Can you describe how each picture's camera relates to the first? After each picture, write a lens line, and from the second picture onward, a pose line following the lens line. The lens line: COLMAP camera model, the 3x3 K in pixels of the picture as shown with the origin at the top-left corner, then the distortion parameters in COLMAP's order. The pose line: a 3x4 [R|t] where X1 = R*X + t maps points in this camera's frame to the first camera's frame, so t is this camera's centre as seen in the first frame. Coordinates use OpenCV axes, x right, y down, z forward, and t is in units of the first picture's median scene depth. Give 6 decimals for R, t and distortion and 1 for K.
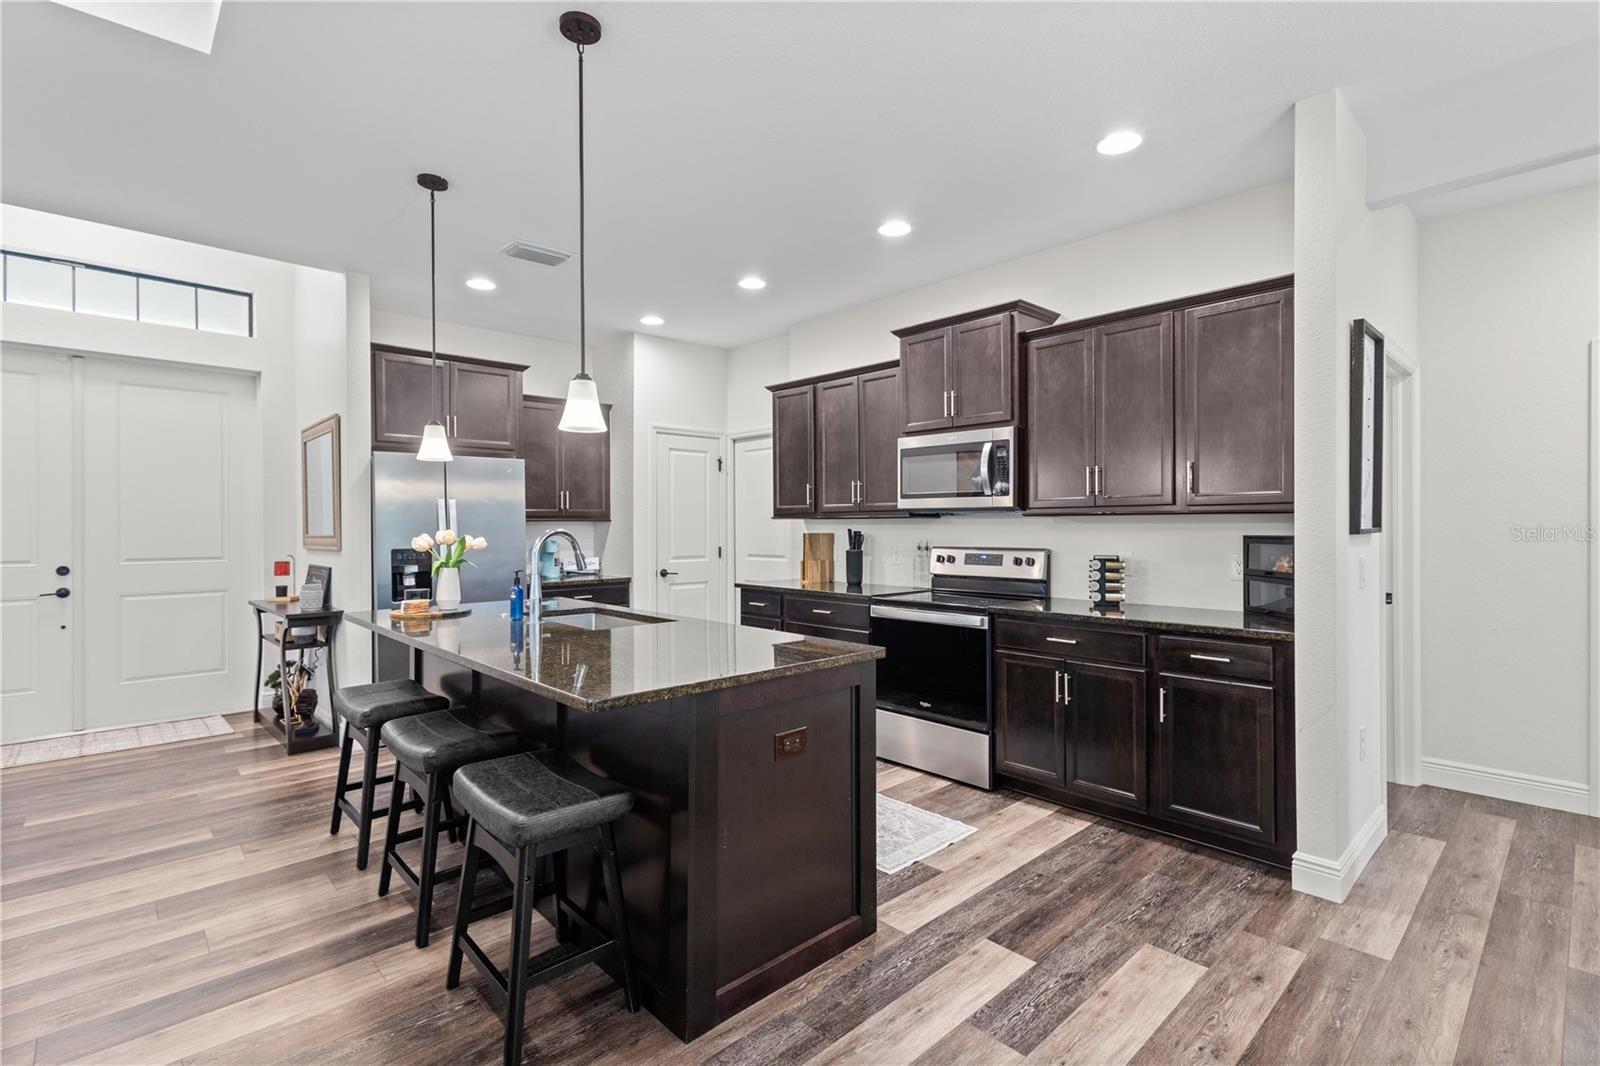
lens RADIAL K [[738.4, 0, 797.3], [0, 738.4, 527.1], [0, 0, 1]] dist [0.011048, -0.000367]
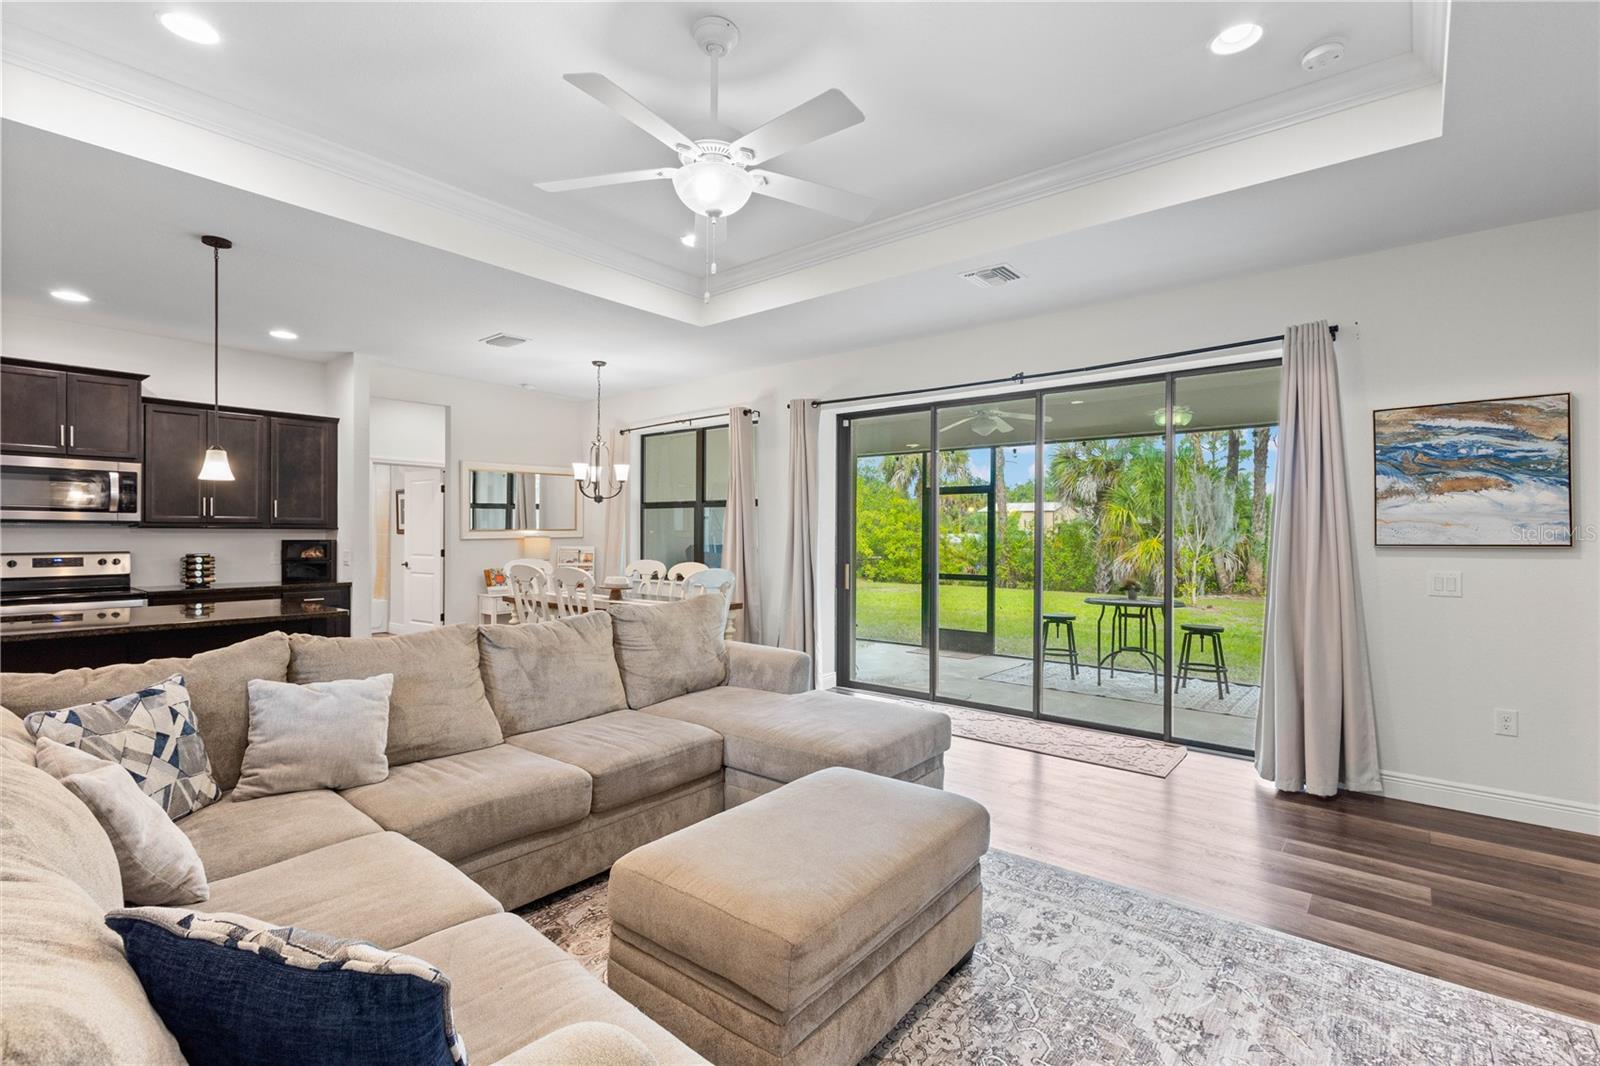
lens RADIAL K [[733.8, 0, 800.9], [0, 733.8, 531.9], [0, 0, 1]] dist [0.012723, -0.003181]
pose [[-0.130052, 0.001111, 0.991507, -1.103049], [-0.001342, 0.999998, -0.001296, -0.006253], [-0.991506, -0.001499, -0.130051, -0.050840]]
